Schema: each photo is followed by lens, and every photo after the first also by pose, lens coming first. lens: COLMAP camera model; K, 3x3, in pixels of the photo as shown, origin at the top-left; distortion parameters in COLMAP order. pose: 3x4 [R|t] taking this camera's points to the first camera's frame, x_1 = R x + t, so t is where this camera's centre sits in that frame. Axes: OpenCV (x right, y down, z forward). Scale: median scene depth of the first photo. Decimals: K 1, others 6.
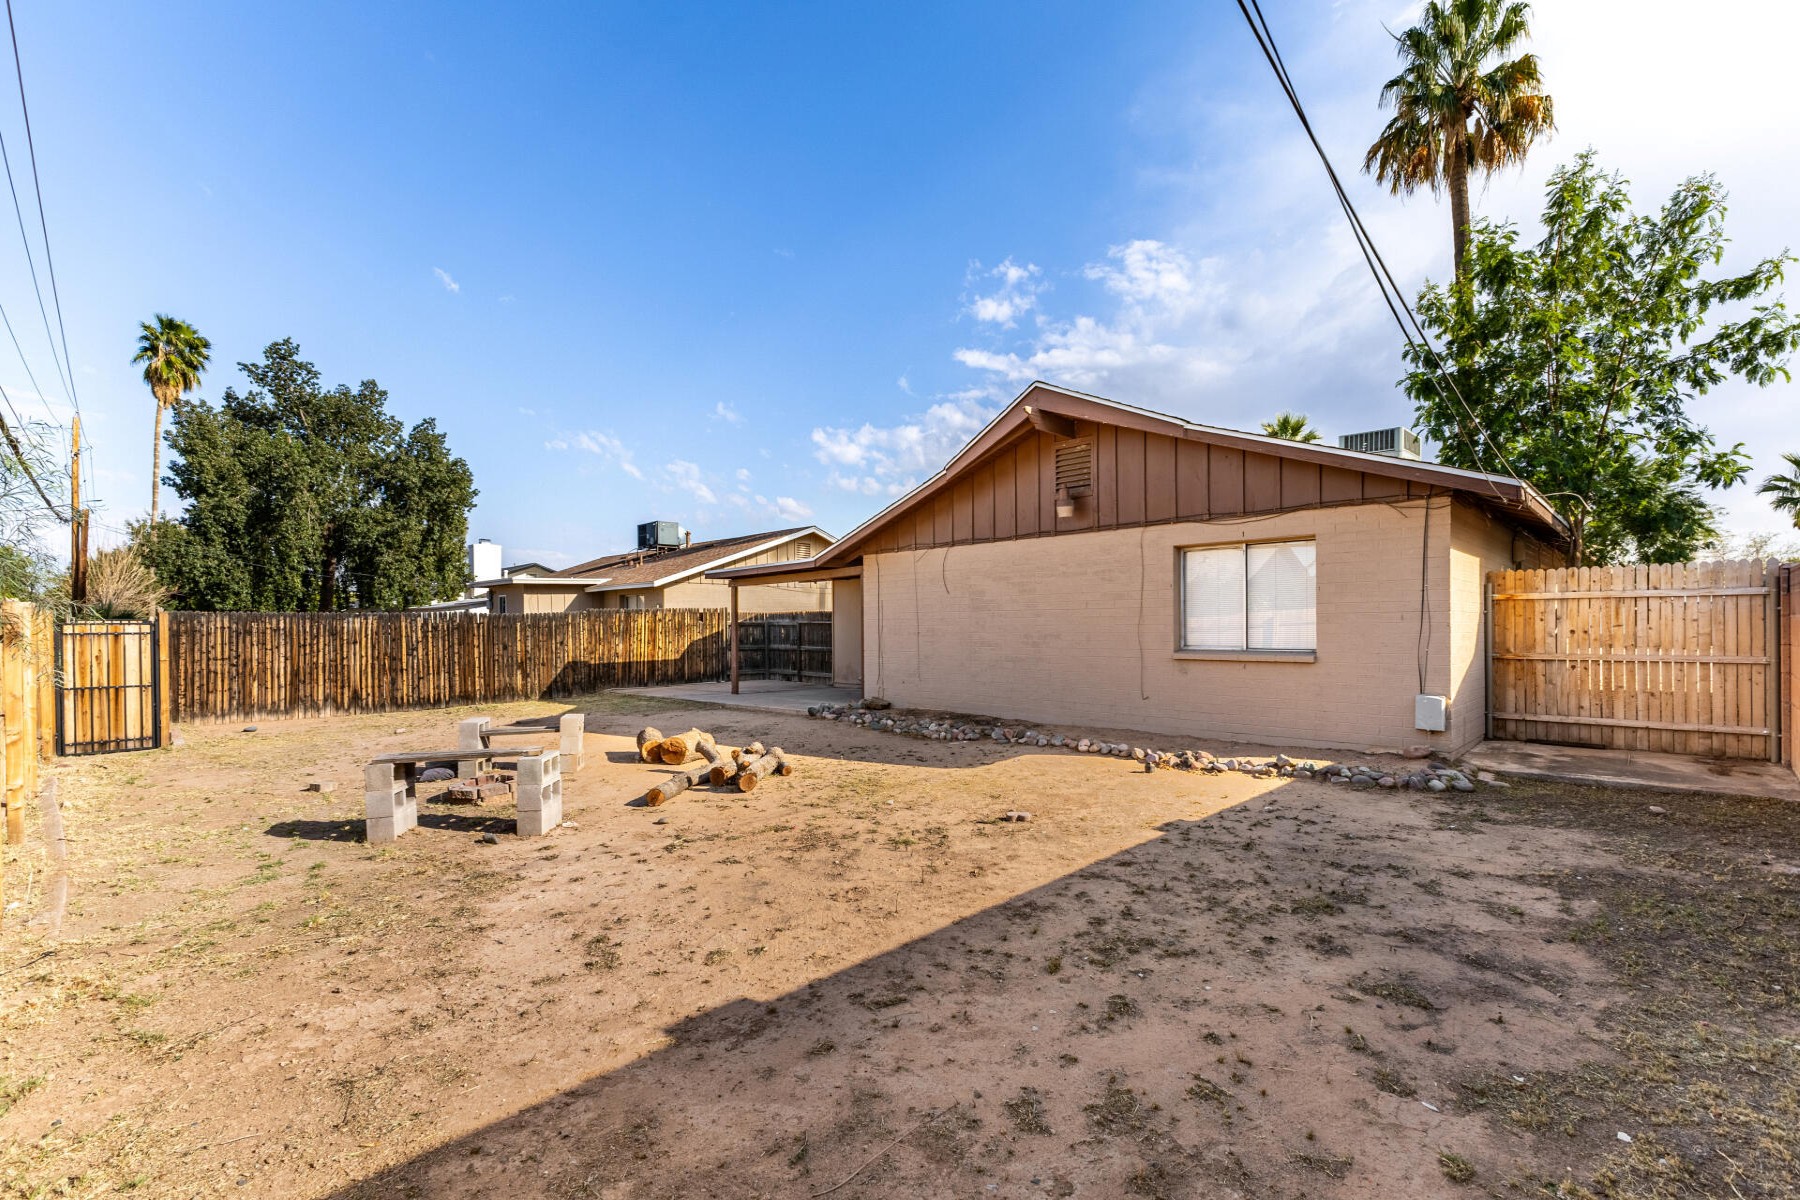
lens RADIAL K [[772.2, 0, 907.8], [0, 772.2, 624.1], [0, 0, 1]] dist [0.009465, 0.000211]
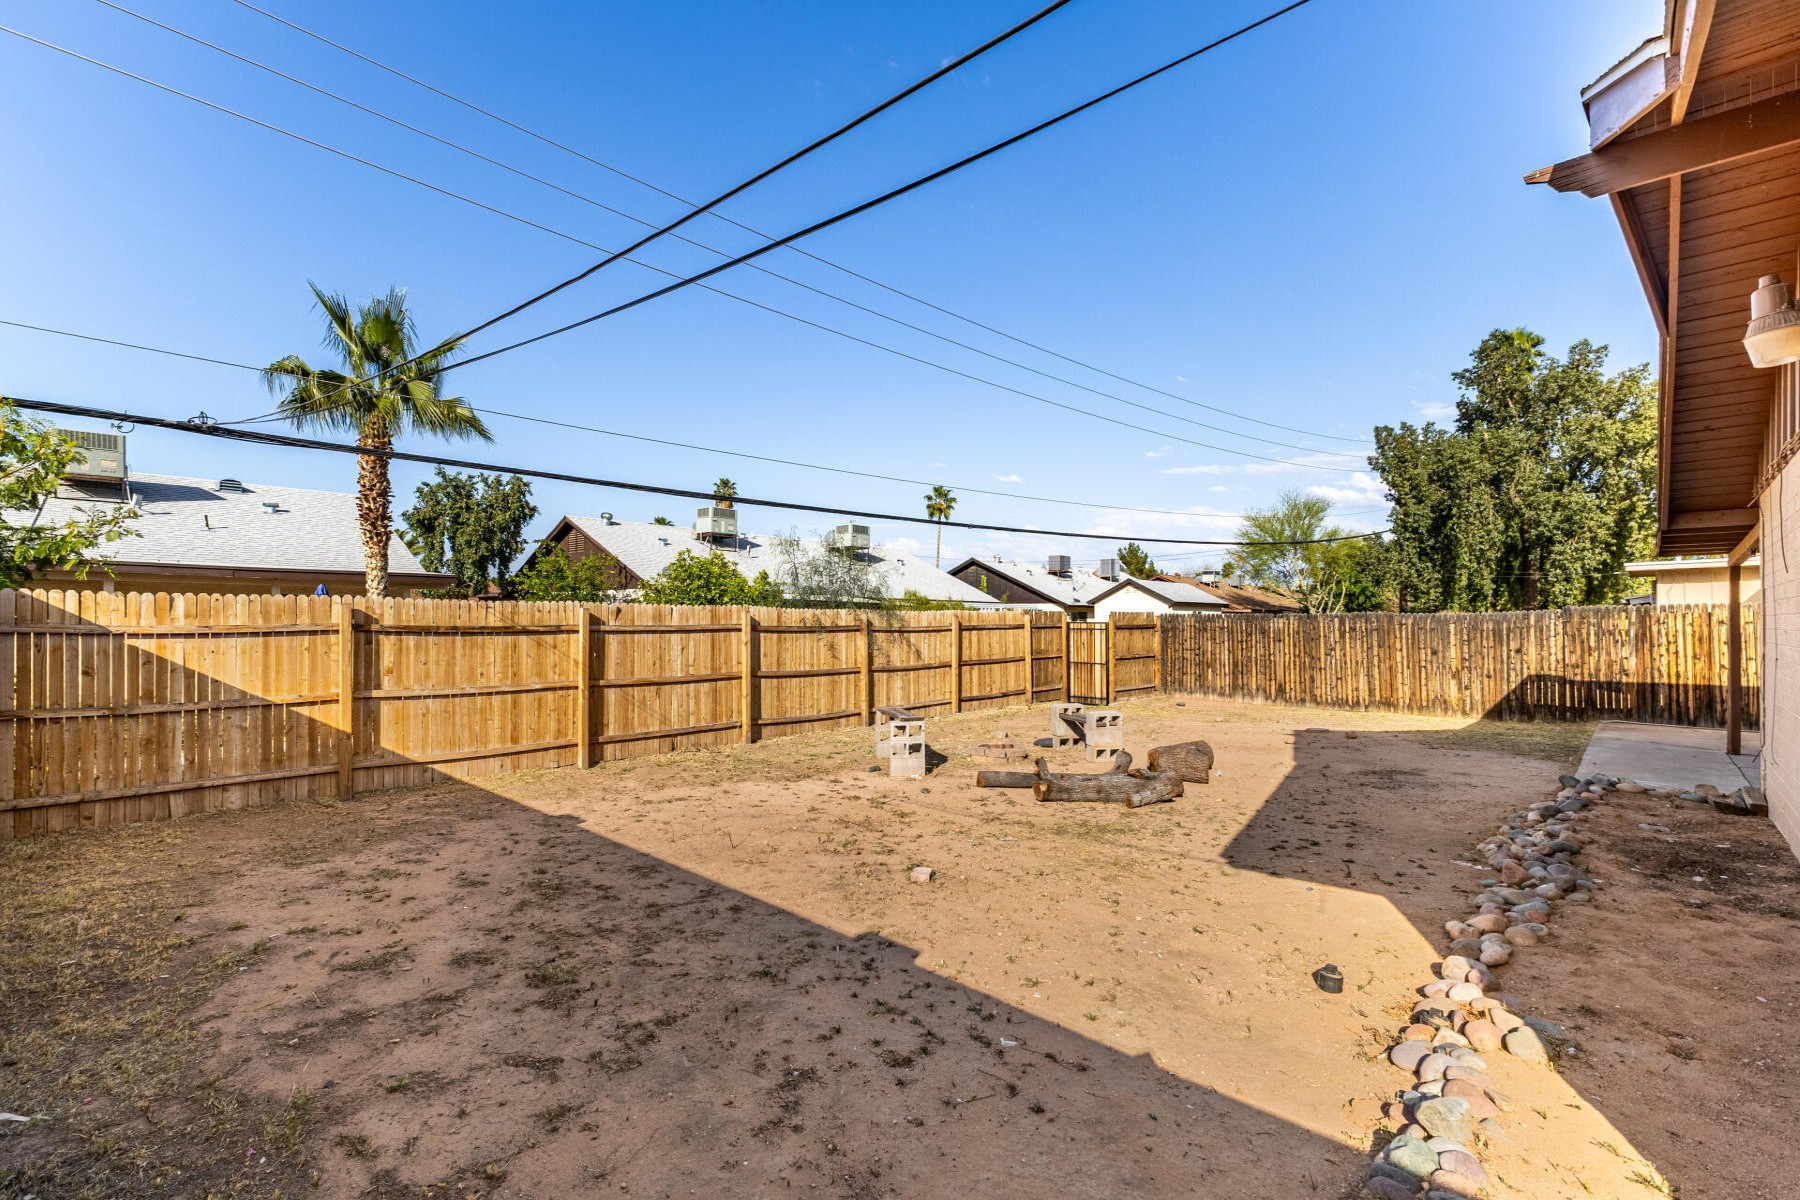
lens RADIAL K [[794.3, 0, 866.5], [0, 794.3, 613.7], [0, 0, 1]] dist [0.008455, 0.000072]
pose [[-0.001014, -0.000120, -0.999999, 1.294072], [-0.004667, 0.999989, -0.000115, -0.036415], [0.999989, 0.004667, -0.001015, 1.233209]]
